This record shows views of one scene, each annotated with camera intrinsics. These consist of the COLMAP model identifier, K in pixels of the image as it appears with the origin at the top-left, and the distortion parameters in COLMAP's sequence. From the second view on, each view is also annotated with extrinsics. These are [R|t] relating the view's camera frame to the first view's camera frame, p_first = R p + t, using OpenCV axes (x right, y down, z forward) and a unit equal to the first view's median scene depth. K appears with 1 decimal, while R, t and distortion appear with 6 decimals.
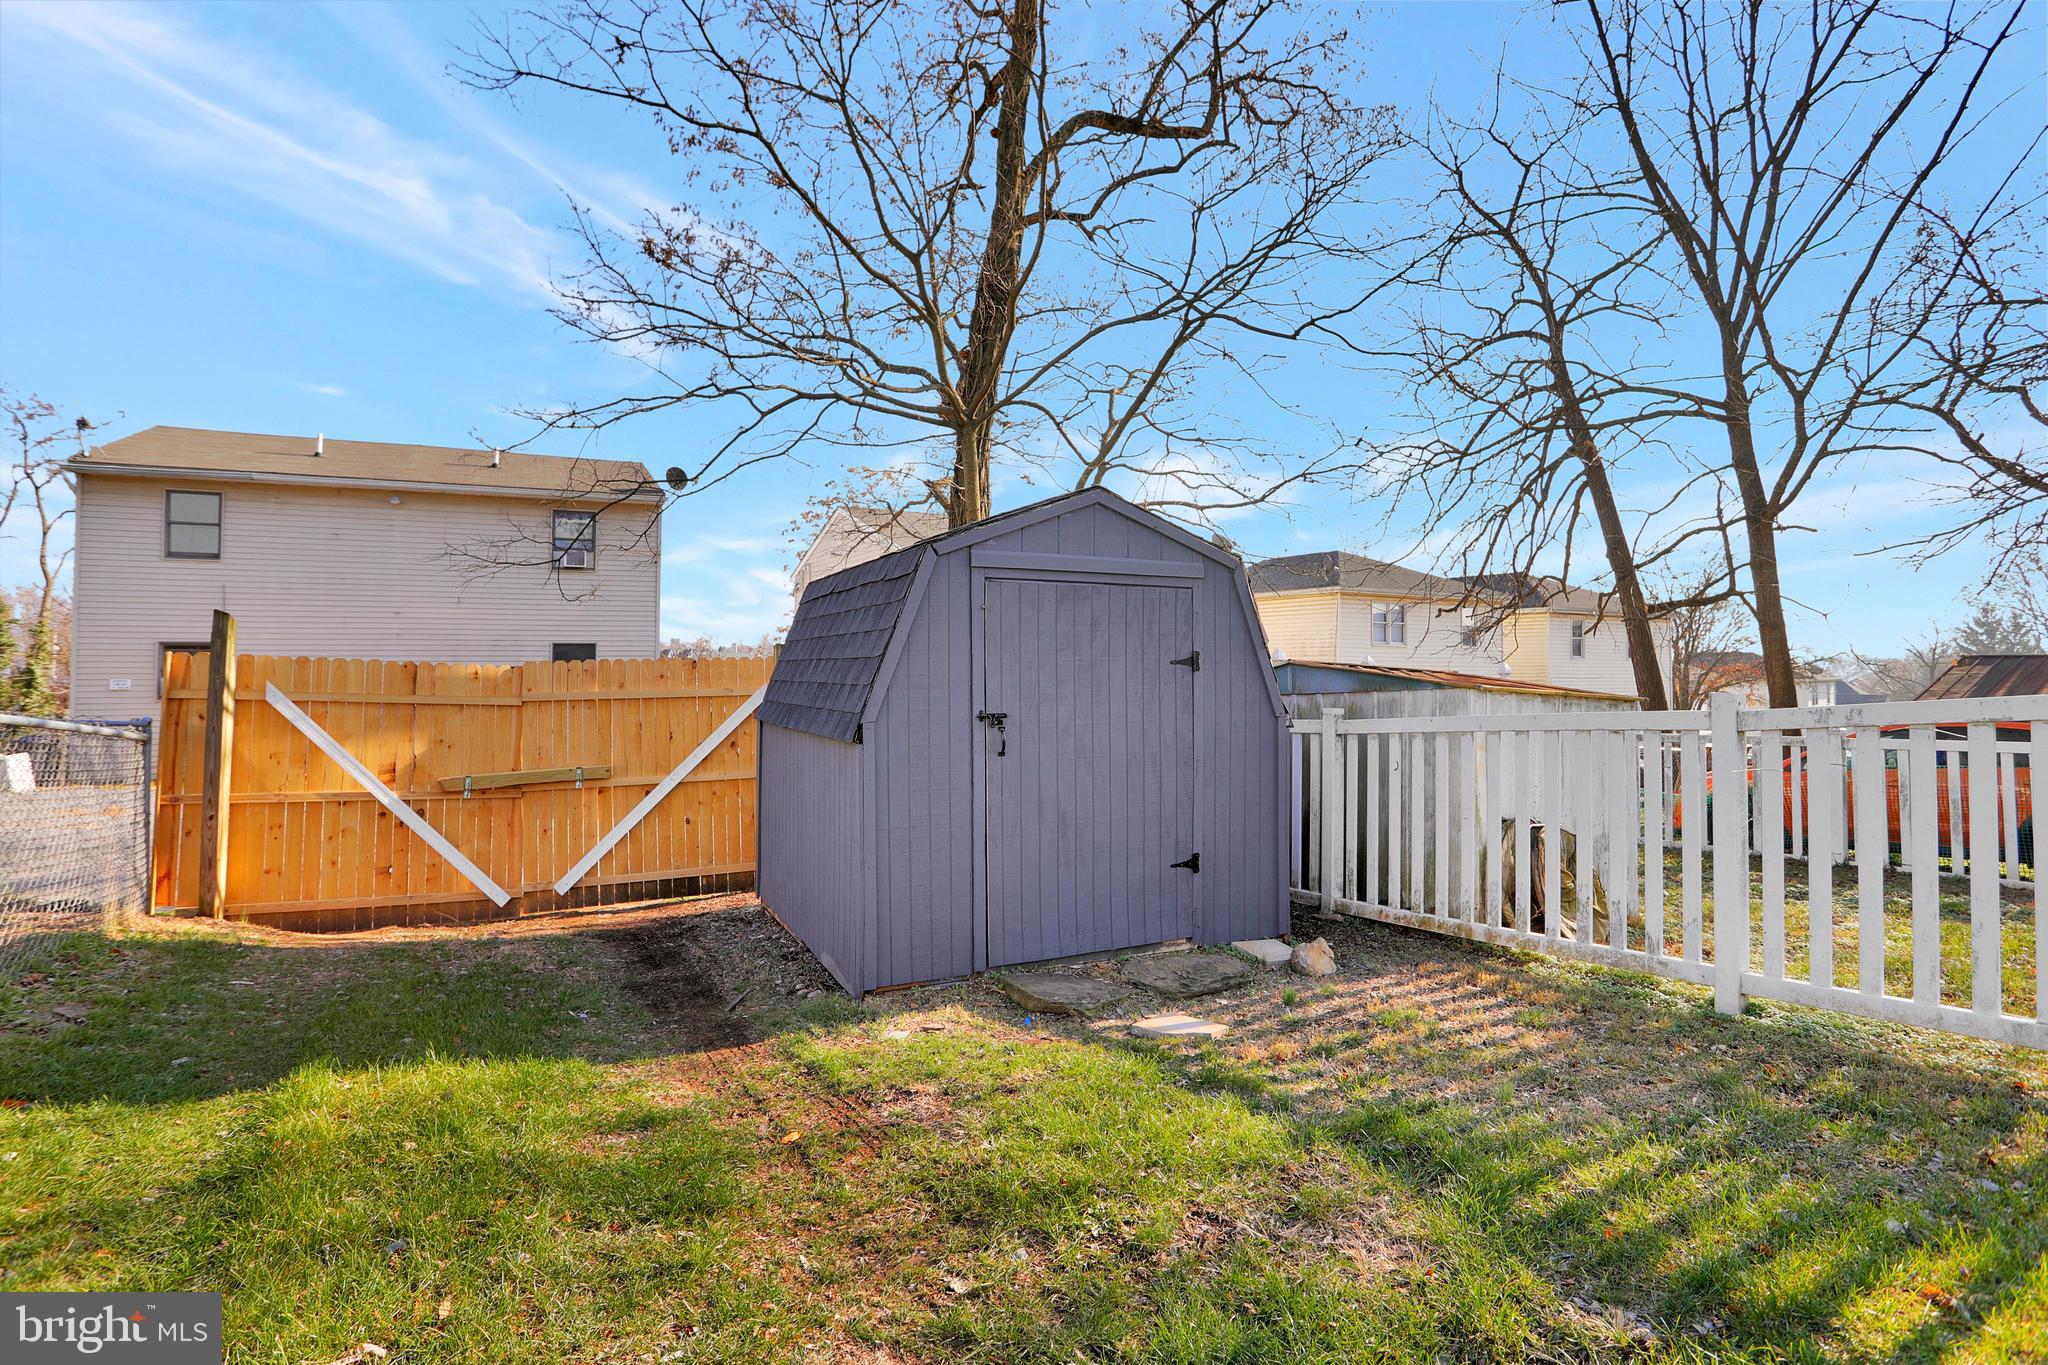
lens RADIAL K [[1067.0, 0, 977.7], [0, 1067.0, 641.3], [0, 0, 1]] dist [-0.042261, 0.028922]
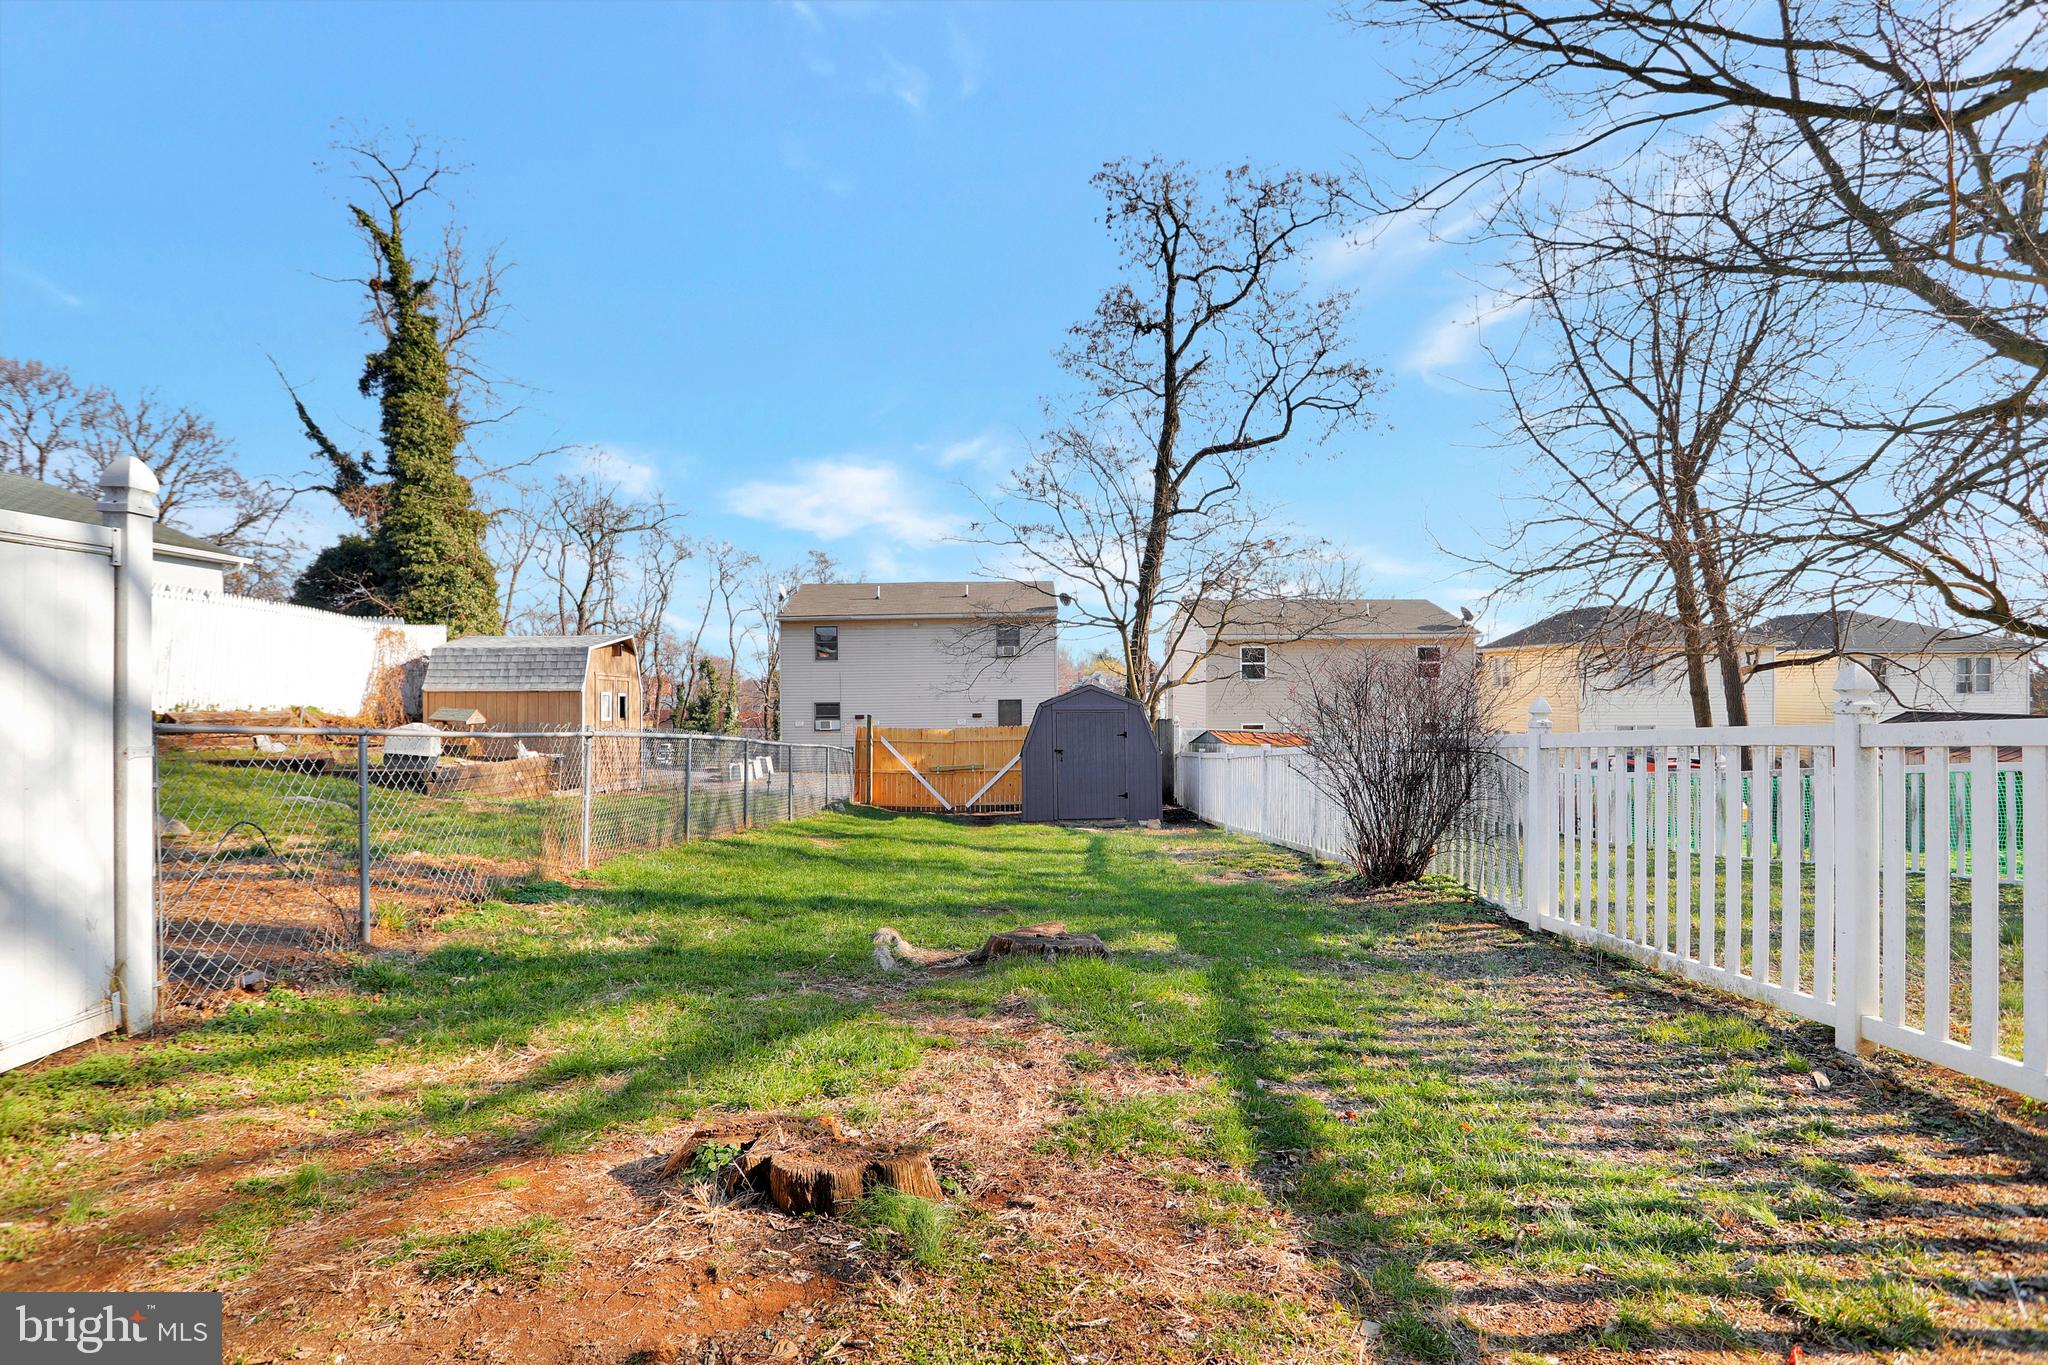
lens RADIAL K [[1009.2, 0, 1014.4], [0, 1009.2, 678.9], [0, 0, 1]] dist [-0.071034, 0.031162]
pose [[0.915439, -0.019501, -0.401985, 0.583138], [0.027728, 0.999508, 0.014659, -0.104630], [0.401501, -0.024566, 0.915529, -1.020246]]
